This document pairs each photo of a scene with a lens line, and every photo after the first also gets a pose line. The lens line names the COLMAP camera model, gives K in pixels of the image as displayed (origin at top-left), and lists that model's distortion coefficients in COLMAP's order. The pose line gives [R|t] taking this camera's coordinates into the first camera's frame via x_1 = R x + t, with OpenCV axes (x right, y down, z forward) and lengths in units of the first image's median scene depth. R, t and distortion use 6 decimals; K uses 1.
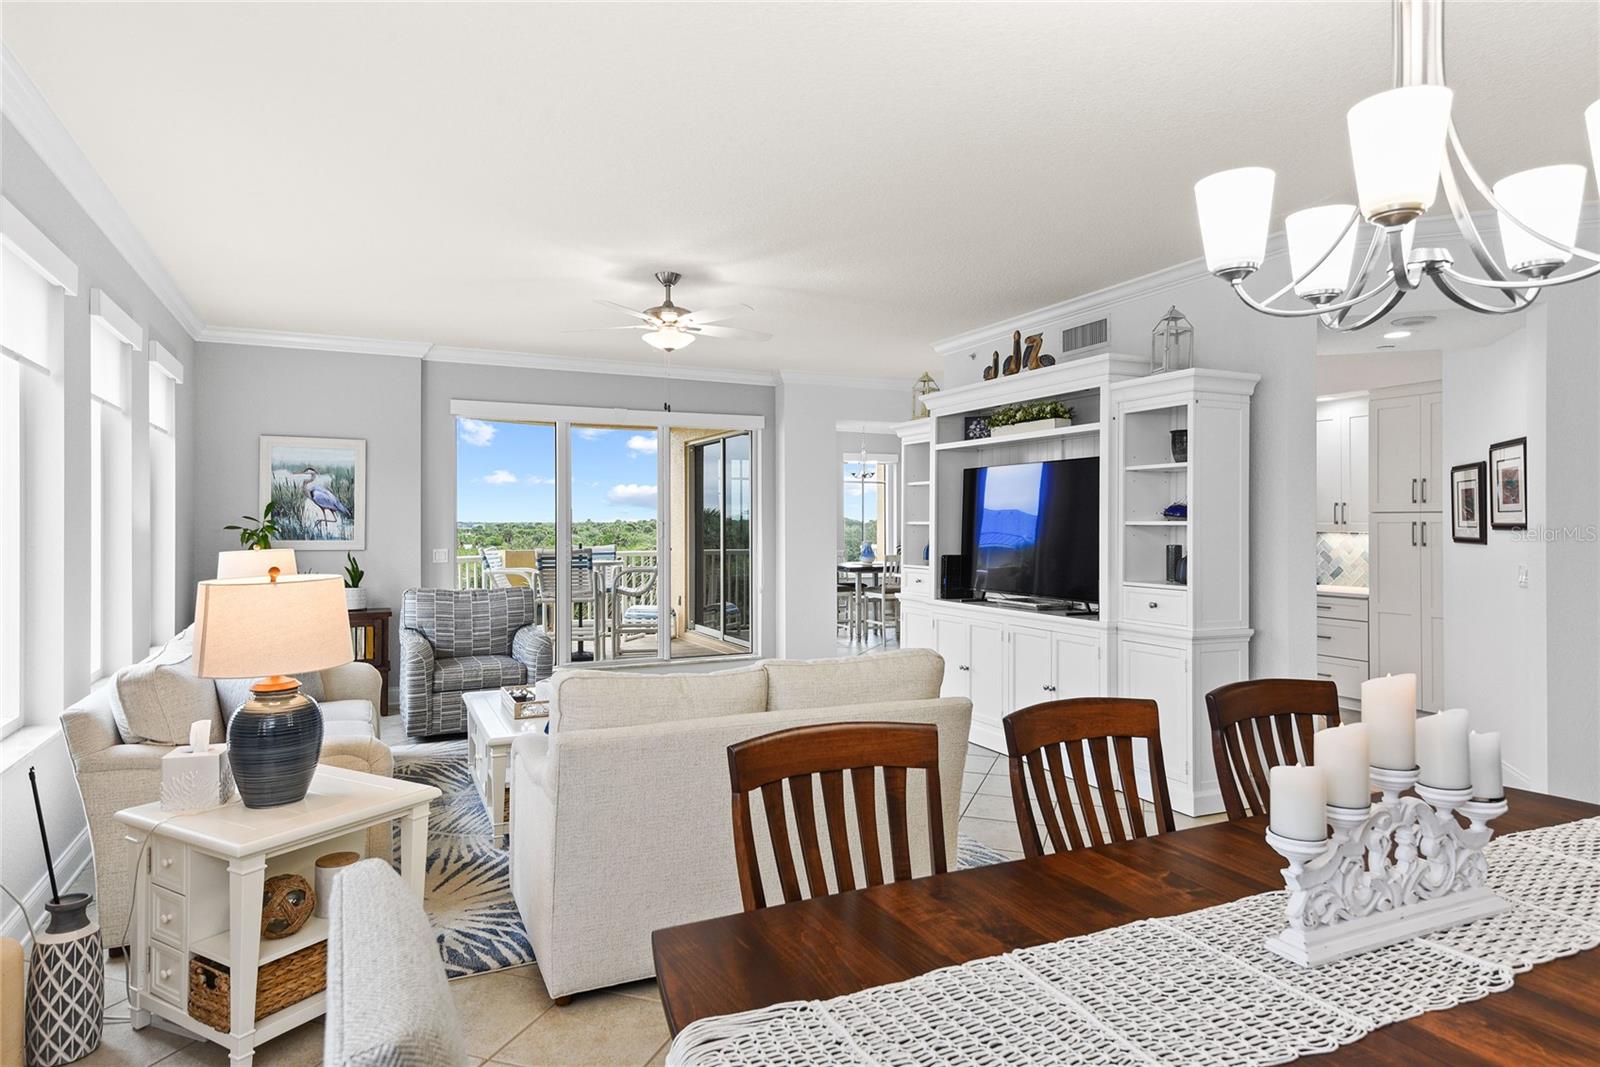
lens RADIAL K [[928.6, 0, 805.9], [0, 928.6, 520.7], [0, 0, 1]] dist [0.037036, -0.010063]
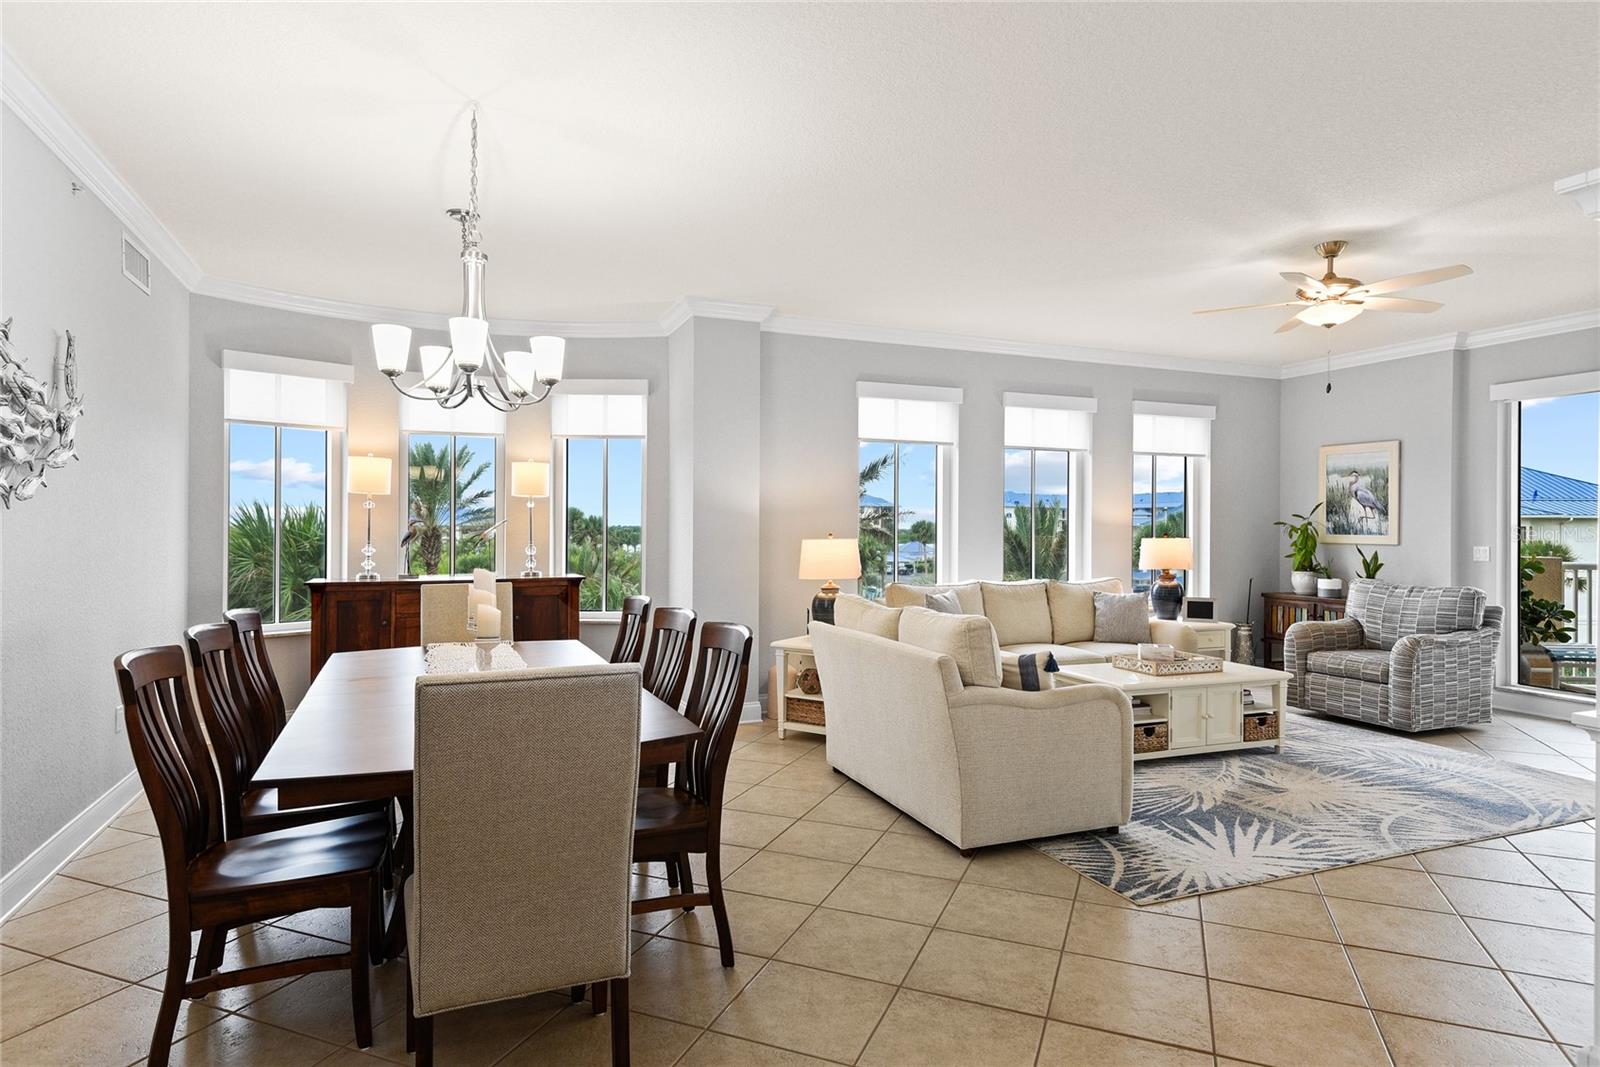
lens RADIAL K [[876.3, 0, 806.8], [0, 876.3, 526.0], [0, 0, 1]] dist [0.013001, -0.000223]
pose [[-0.057712, -0.003974, -0.998325, 0.570907], [0.000489, 0.999992, -0.004009, 0.014164], [0.998333, -0.000720, -0.057710, 0.401113]]
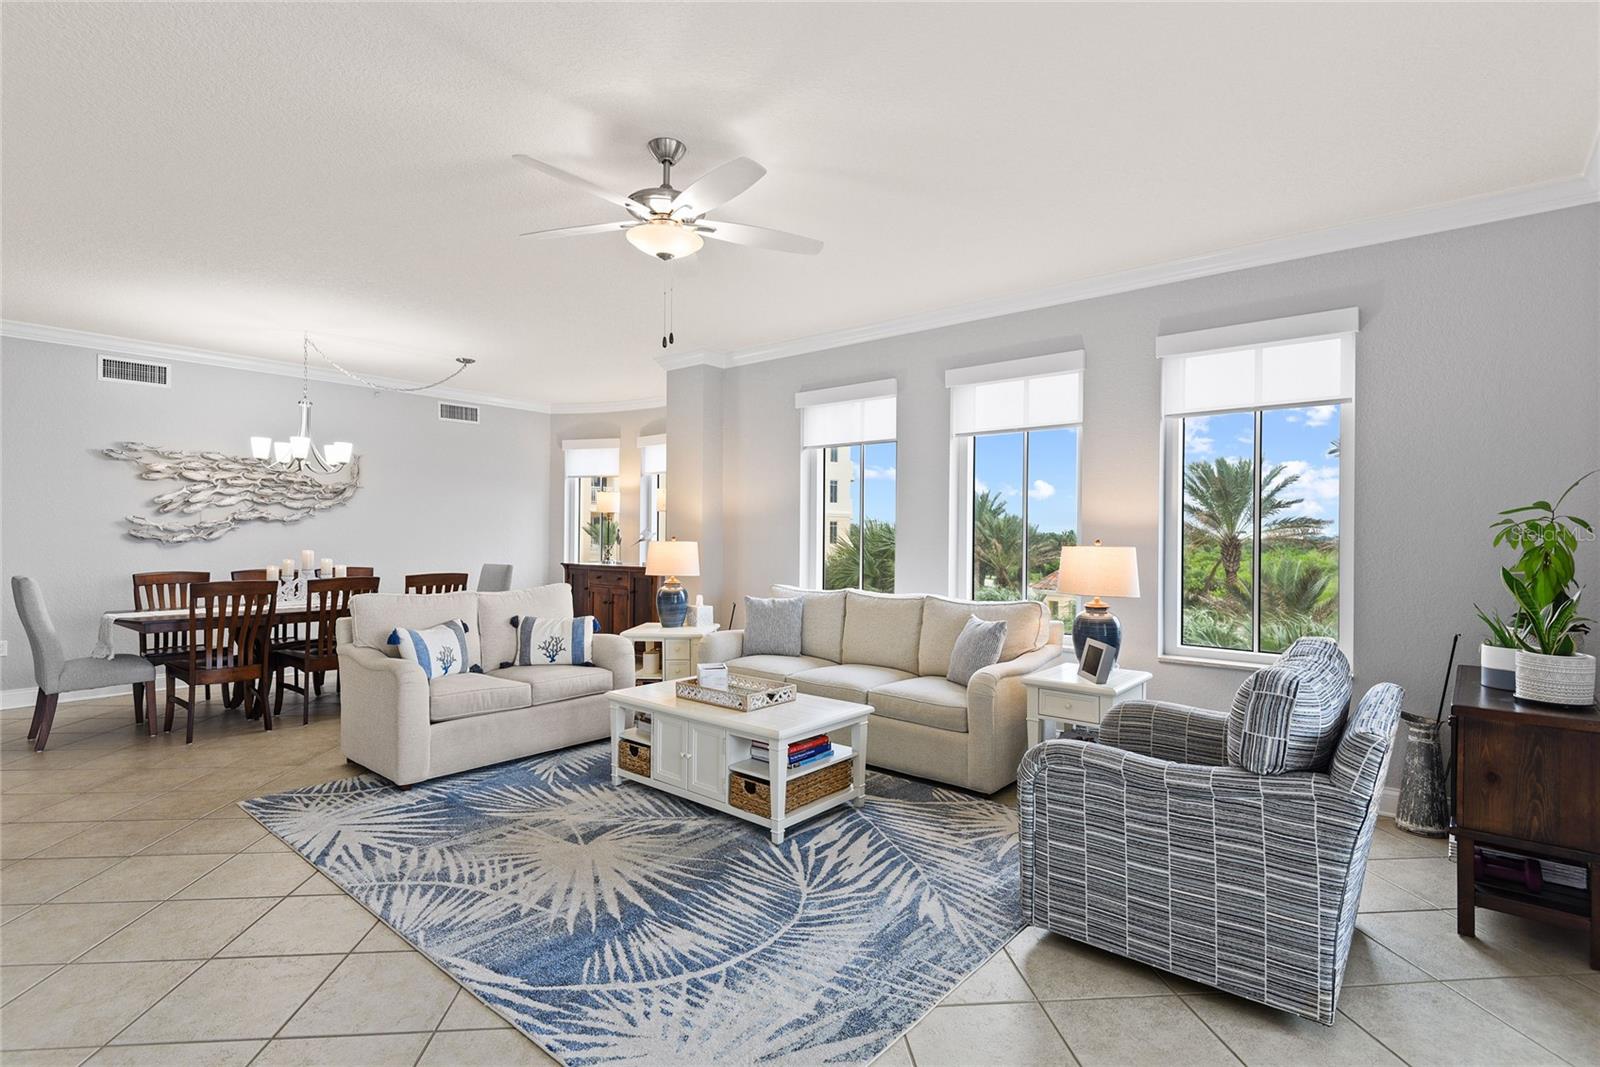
lens RADIAL K [[766.5, 0, 812.2], [0, 766.5, 534.7], [0, 0, 1]] dist [-0.006423, -0.004401]
pose [[-0.903684, -0.004177, -0.428181, -0.004497], [-0.001847, 0.999981, -0.005859, 0.019765], [0.428197, -0.004504, -0.903674, 1.174752]]
